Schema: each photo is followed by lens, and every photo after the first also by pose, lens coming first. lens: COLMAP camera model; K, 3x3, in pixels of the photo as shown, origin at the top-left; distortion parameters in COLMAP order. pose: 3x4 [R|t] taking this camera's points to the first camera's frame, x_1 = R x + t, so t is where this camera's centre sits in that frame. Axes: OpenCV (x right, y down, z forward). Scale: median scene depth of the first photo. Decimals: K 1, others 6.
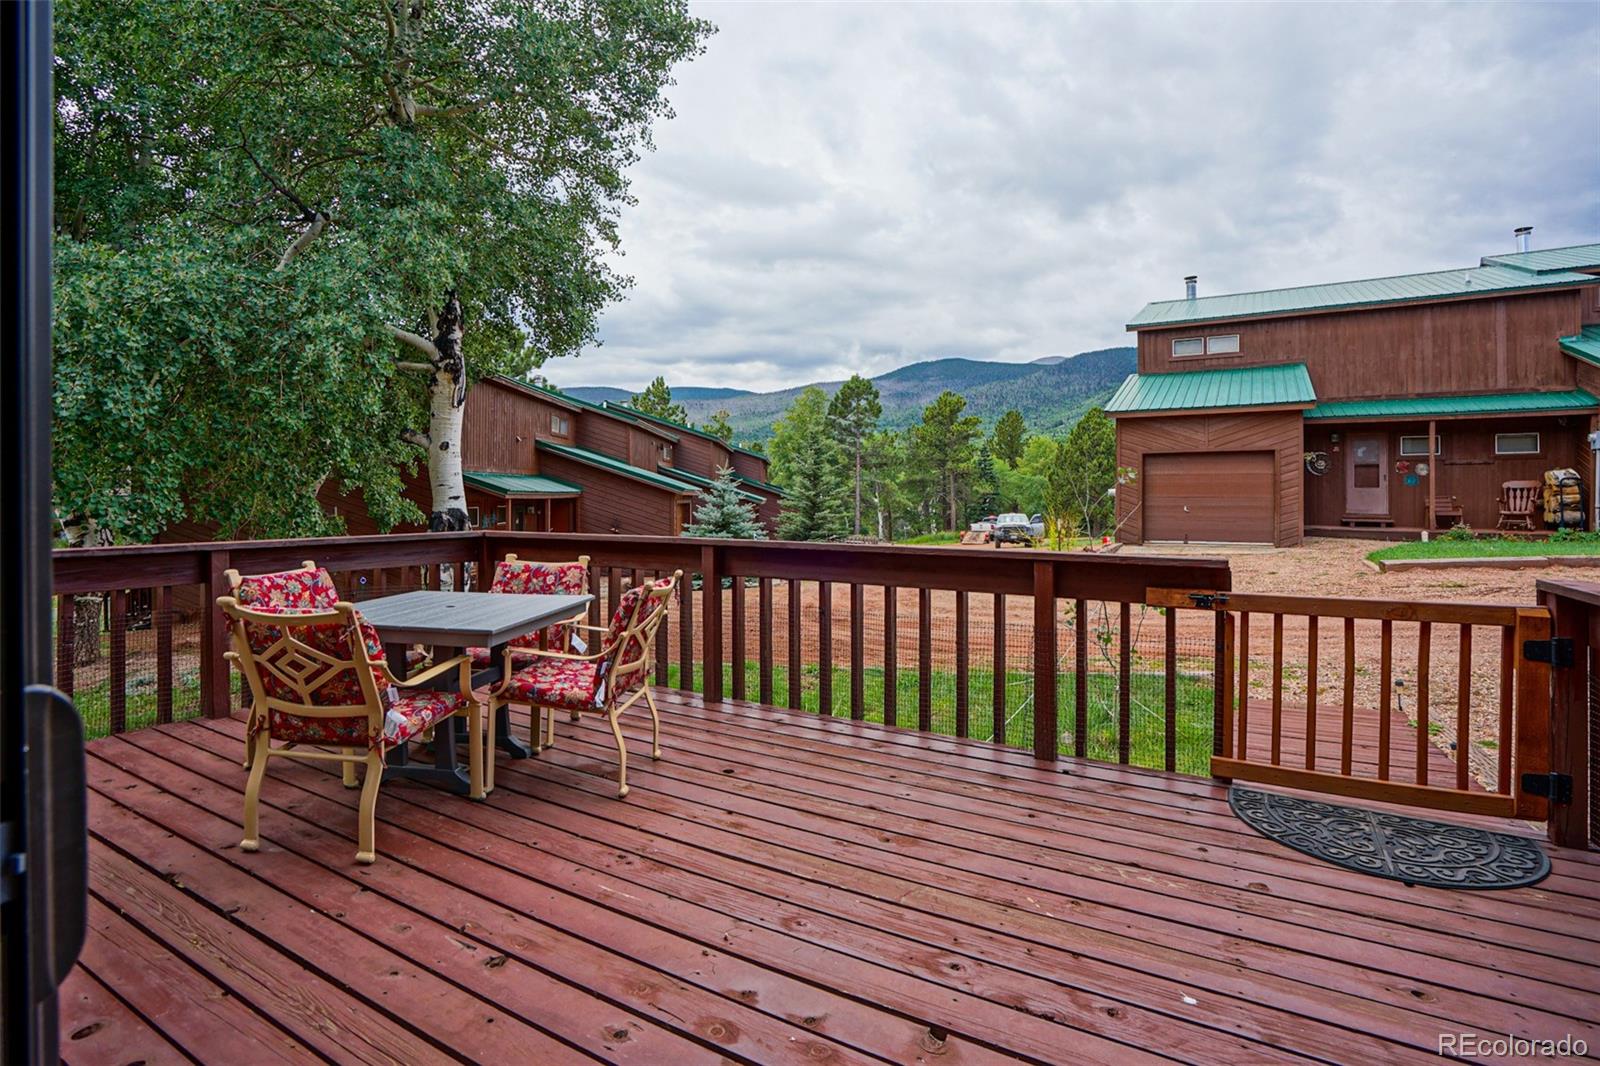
lens RADIAL K [[757.9, 0, 807.3], [0, 757.9, 494.0], [0, 0, 1]] dist [-0.027890, 0.011294]
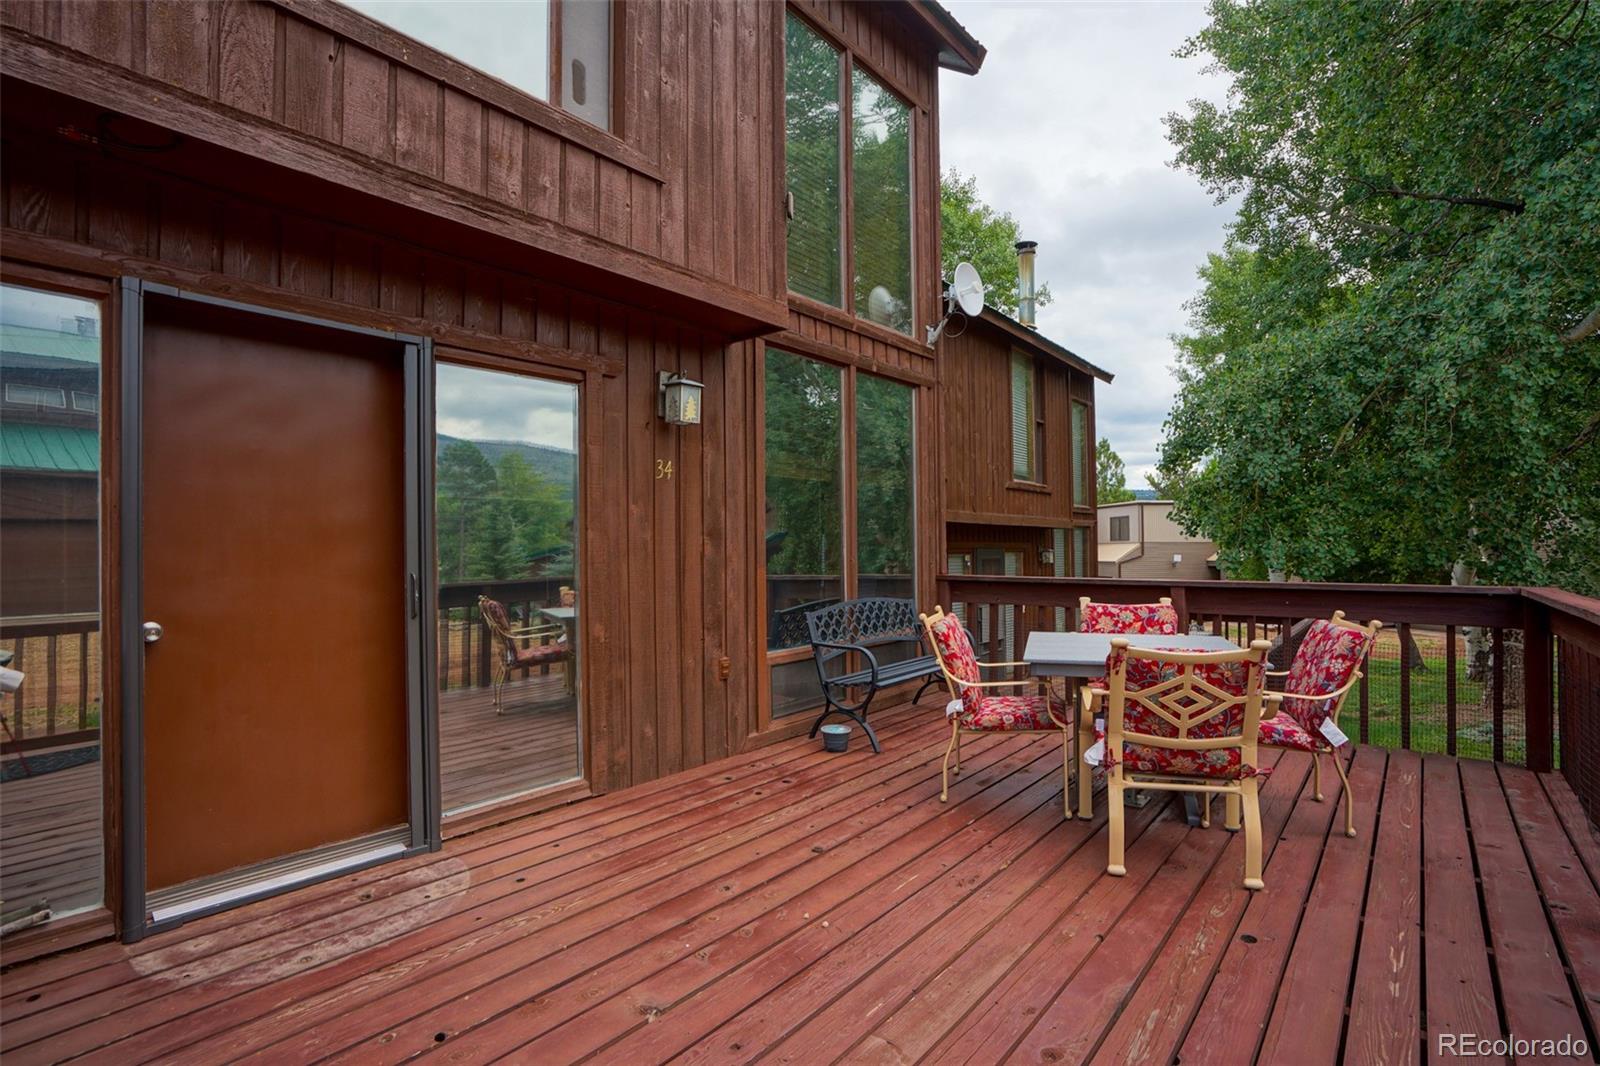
lens RADIAL K [[757.9, 0, 798.8], [0, 757.9, 535.0], [0, 0, 1]] dist [-0.027890, 0.011294]
pose [[-0.159904, -0.008040, -0.987100, 0.636013], [0.010733, 0.999894, -0.009883, -0.003349], [0.987074, -0.012175, -0.159801, 0.689999]]
